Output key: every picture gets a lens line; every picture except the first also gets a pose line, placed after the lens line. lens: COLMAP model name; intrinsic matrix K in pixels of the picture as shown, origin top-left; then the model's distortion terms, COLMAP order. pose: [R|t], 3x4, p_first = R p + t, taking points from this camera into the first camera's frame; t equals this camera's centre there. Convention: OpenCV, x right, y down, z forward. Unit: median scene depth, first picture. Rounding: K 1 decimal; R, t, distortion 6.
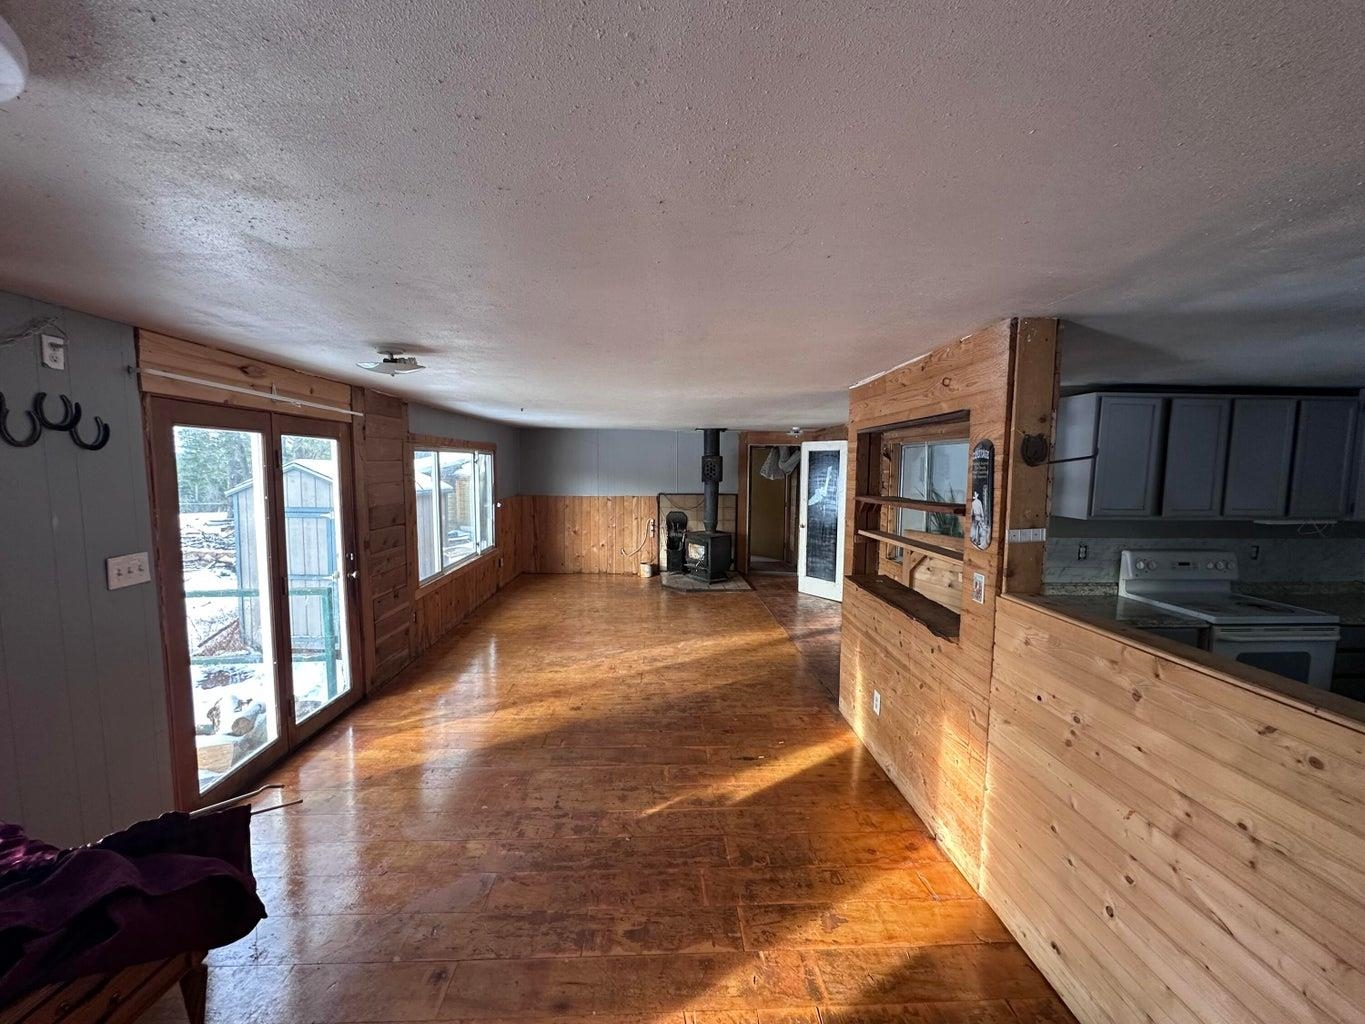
lens RADIAL K [[543.9, 0, 678.9], [0, 543.9, 523.6], [0, 0, 1]] dist [0.029442, -0.007088]
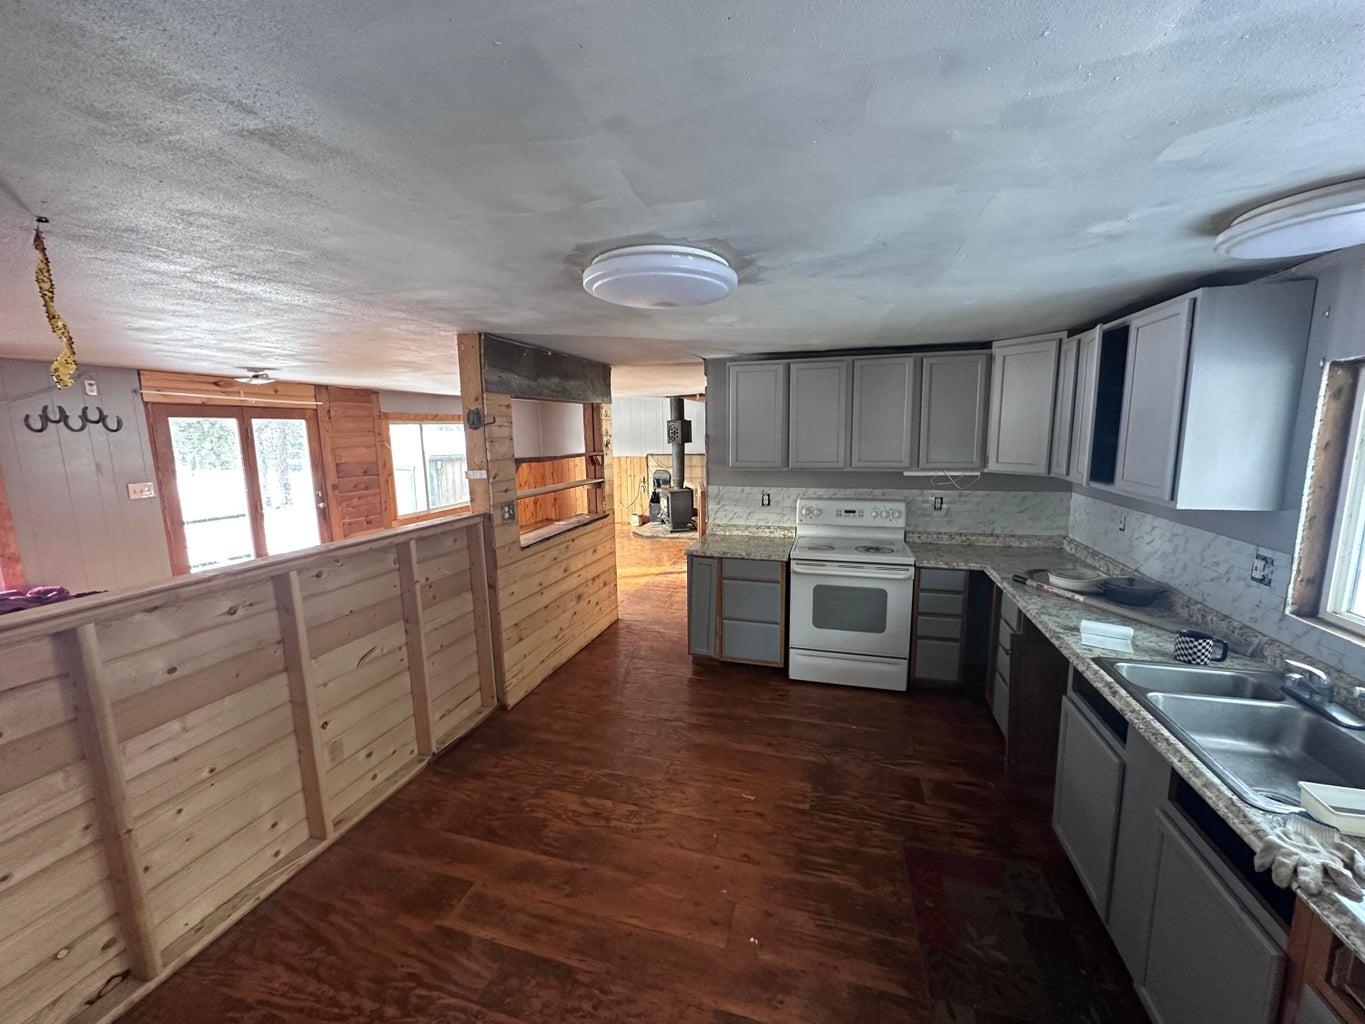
lens RADIAL K [[543.9, 0, 678.9], [0, 543.9, 523.6], [0, 0, 1]] dist [0.029442, -0.007088]
pose [[0.937233, 0.034580, -0.346985, 1.027069], [-0.011613, 0.997614, 0.068053, 0.027815], [0.348511, -0.059752, 0.935398, -0.151646]]
